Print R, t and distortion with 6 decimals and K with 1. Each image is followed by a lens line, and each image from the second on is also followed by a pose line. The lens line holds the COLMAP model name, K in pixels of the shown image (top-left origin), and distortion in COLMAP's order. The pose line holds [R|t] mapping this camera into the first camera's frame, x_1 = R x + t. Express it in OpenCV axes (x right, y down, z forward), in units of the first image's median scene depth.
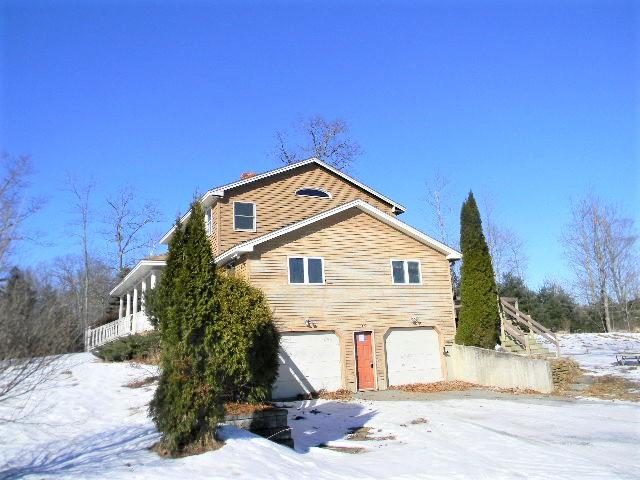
lens RADIAL K [[520.5, 0, 320.0], [0, 520.5, 240.0], [0, 0, 1]] dist [0.002593, -0.003754]
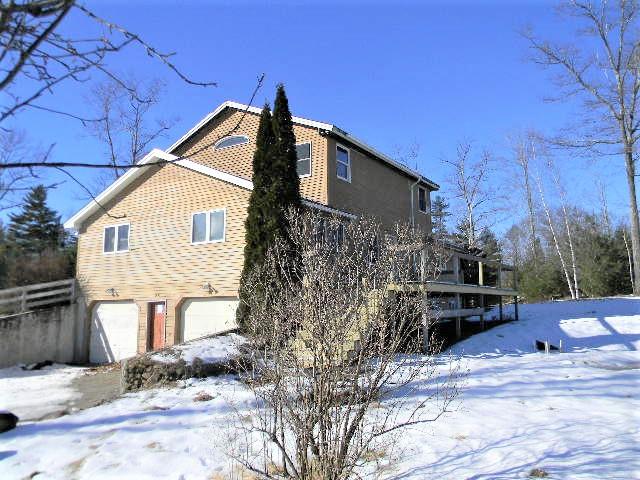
lens RADIAL K [[520.5, 0, 320.0], [0, 520.5, 240.0], [0, 0, 1]] dist [0.002593, -0.003754]
pose [[0.516248, -0.066271, -0.853871, 1.005959], [0.159080, 0.987072, 0.019570, 0.102071], [0.841535, -0.145937, 0.520116, 0.807556]]
